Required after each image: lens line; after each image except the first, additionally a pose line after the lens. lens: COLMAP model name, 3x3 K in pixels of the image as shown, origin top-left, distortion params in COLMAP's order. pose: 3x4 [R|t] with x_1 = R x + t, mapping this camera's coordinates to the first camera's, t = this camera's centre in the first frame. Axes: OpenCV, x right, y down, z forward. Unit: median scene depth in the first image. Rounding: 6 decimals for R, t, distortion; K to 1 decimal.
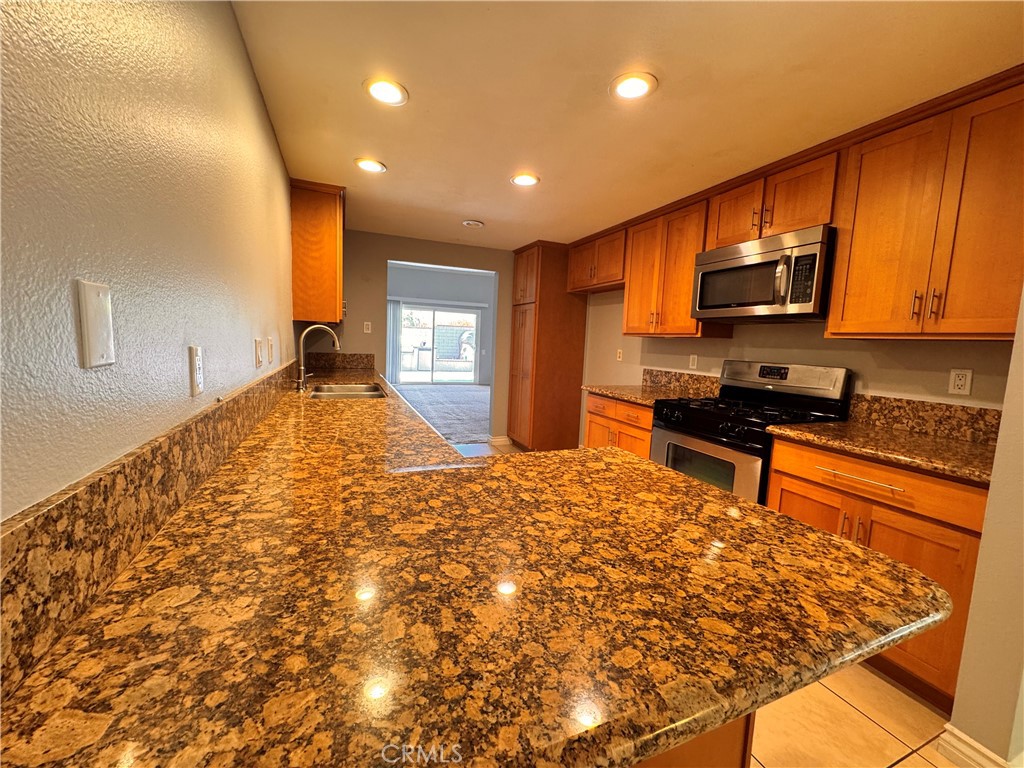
lens RADIAL K [[408.8, 0, 512.1], [0, 408.8, 382.5], [0, 0, 1]] dist [-0.001549, 0.000393]
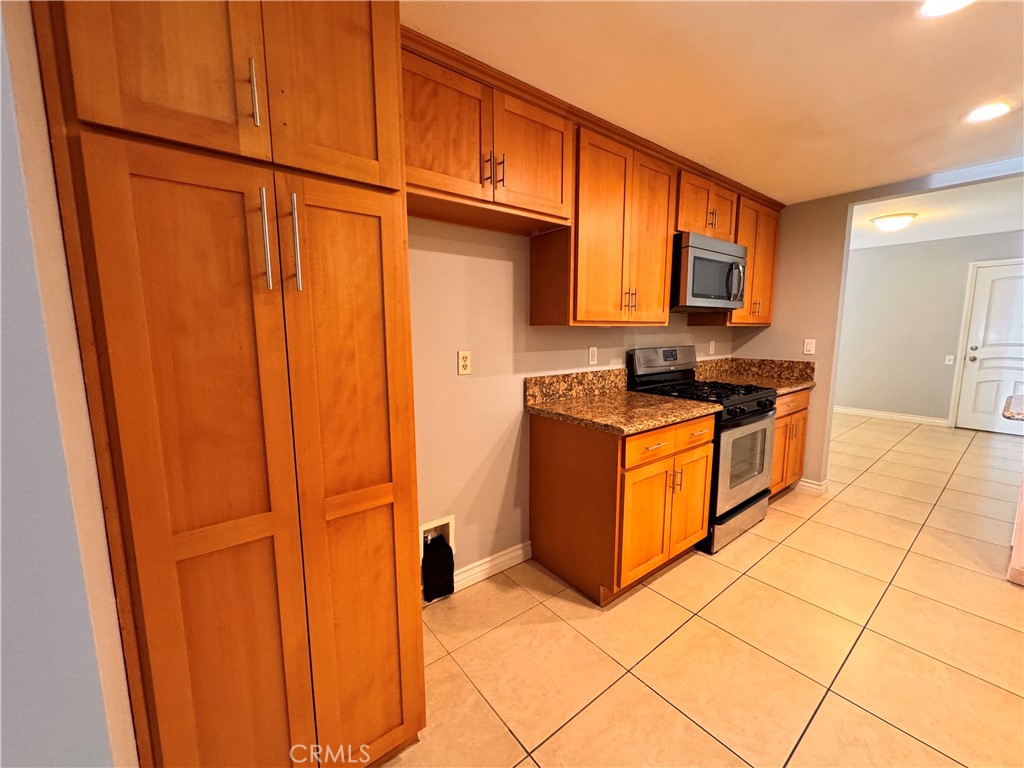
lens RADIAL K [[408.8, 0, 512.1], [0, 408.8, 382.5], [0, 0, 1]] dist [-0.001549, 0.000393]
pose [[-0.267604, -0.173353, 0.947806, -0.277235], [0.086527, 0.975384, 0.202827, -0.174254], [-0.959636, 0.136288, -0.246017, 1.348323]]
